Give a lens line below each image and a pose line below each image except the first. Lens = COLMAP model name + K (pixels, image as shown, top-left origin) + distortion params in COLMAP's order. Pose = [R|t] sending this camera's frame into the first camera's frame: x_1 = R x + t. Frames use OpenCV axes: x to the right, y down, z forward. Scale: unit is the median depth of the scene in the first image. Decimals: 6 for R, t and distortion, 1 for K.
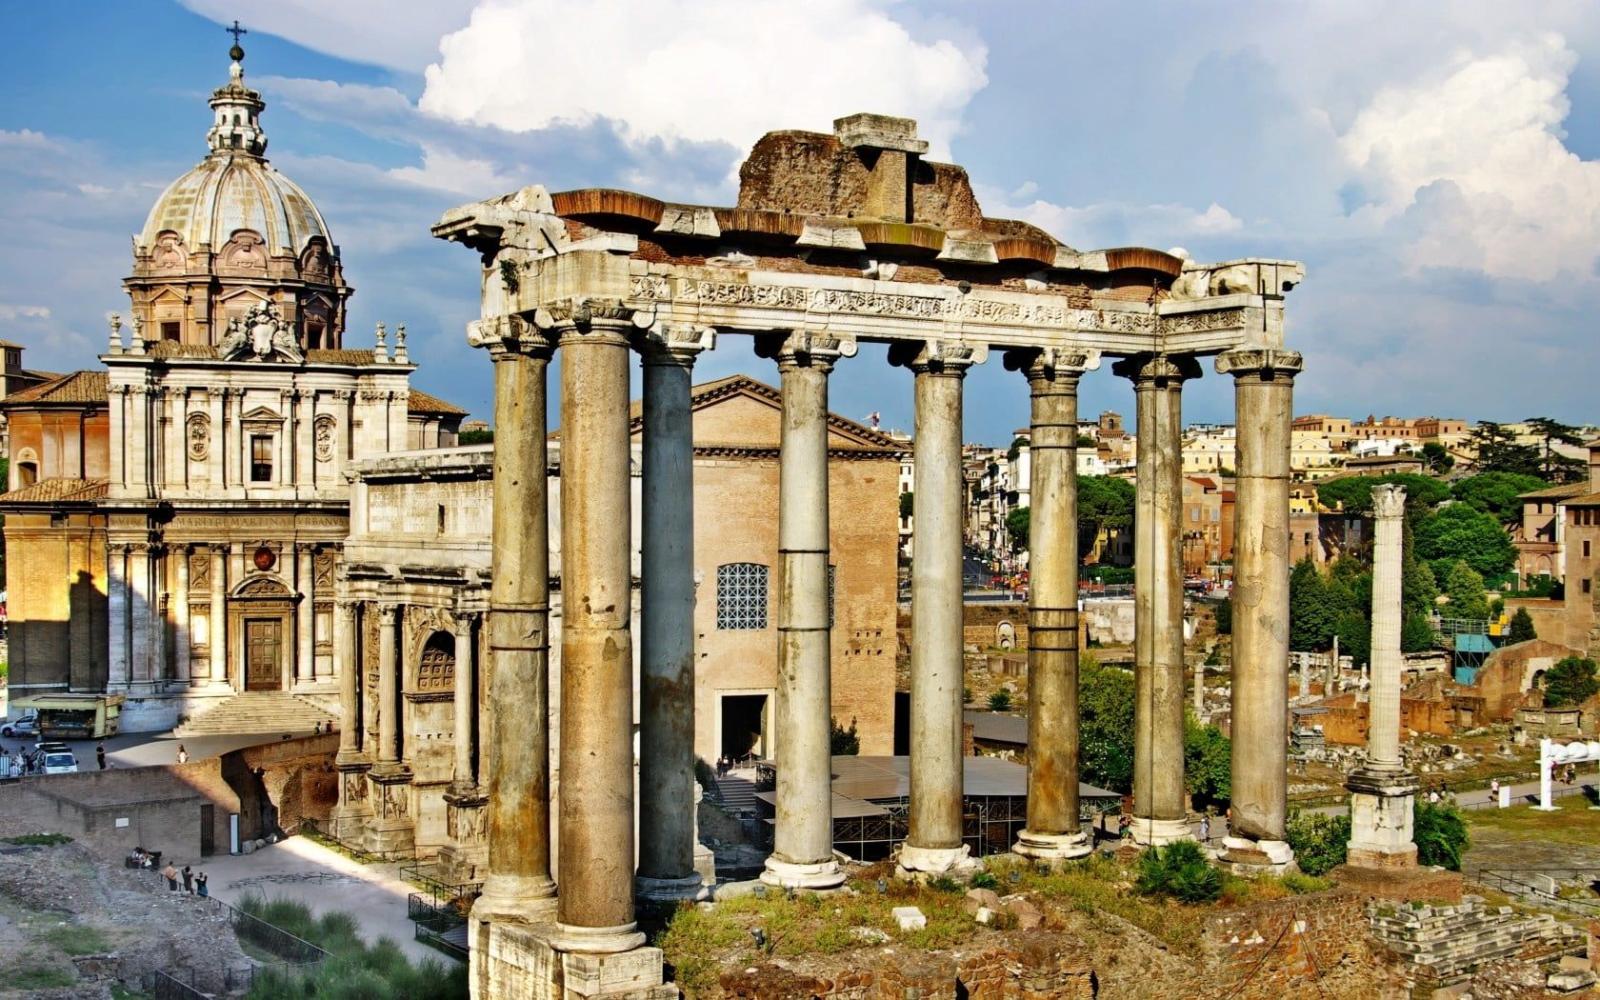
lens RADIAL K [[1948.8, 0, 799.9], [0, 1948.8, 603.3], [0, 0, 1]] dist [0.008836, 0.041314]
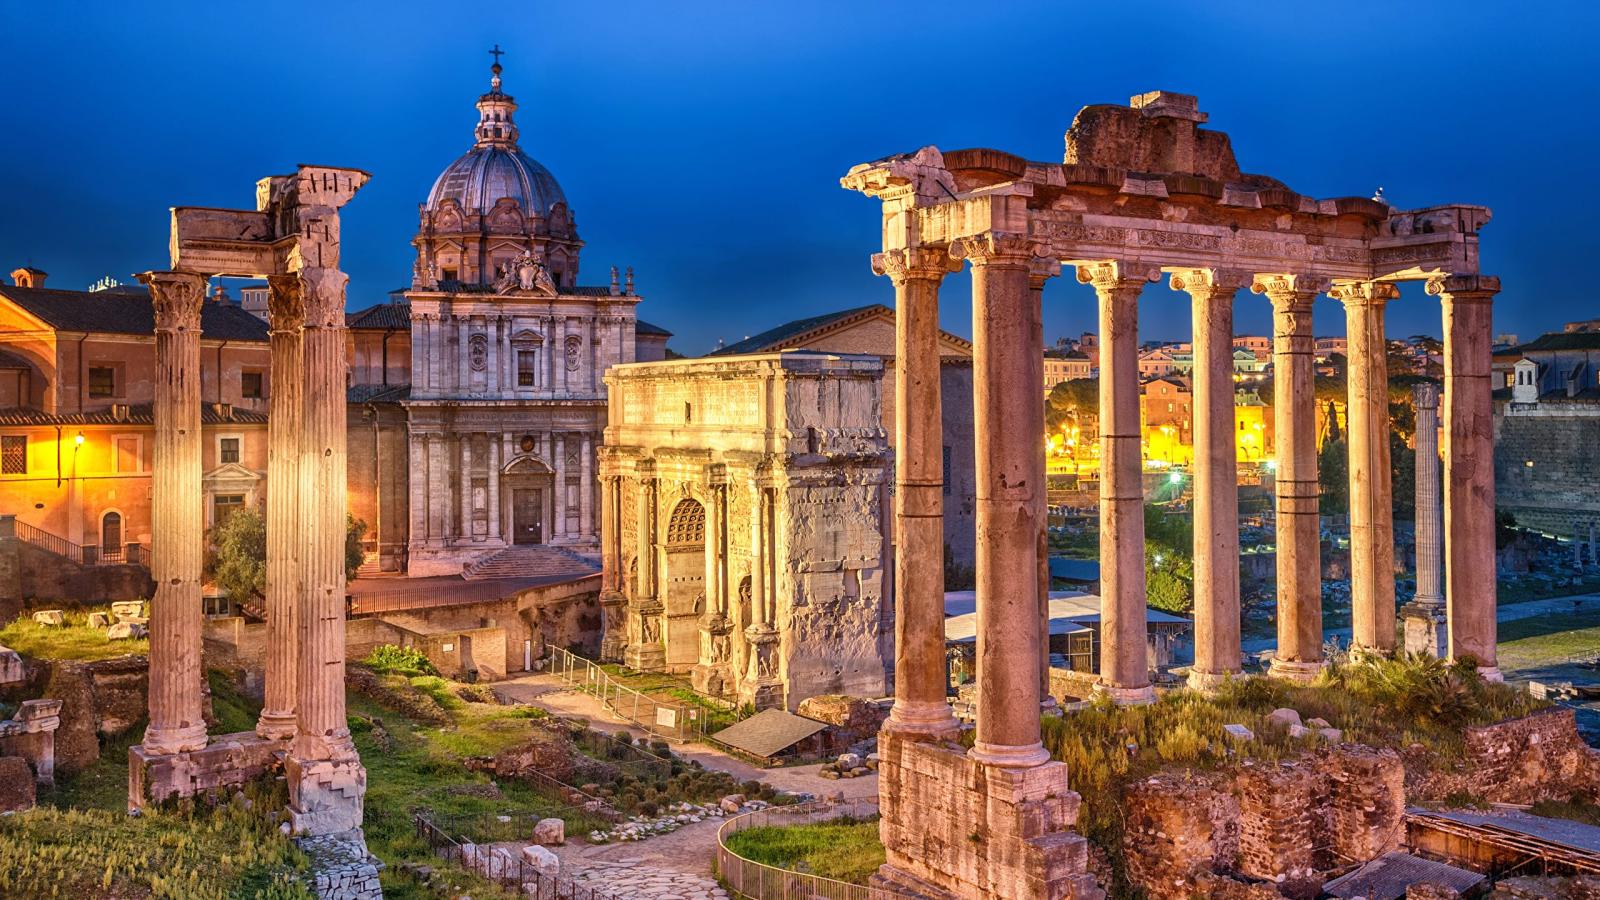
lens RADIAL K [[1266.8, 0, 483.7], [0, 1266.8, 414.1], [0, 0, 1]] dist [0.005480, 0.007024]
pose [[0.999957, -0.004459, 0.008172, -0.328723], [0.004816, 0.999014, -0.044123, -0.005646], [-0.007967, 0.044161, 0.998993, 0.148863]]
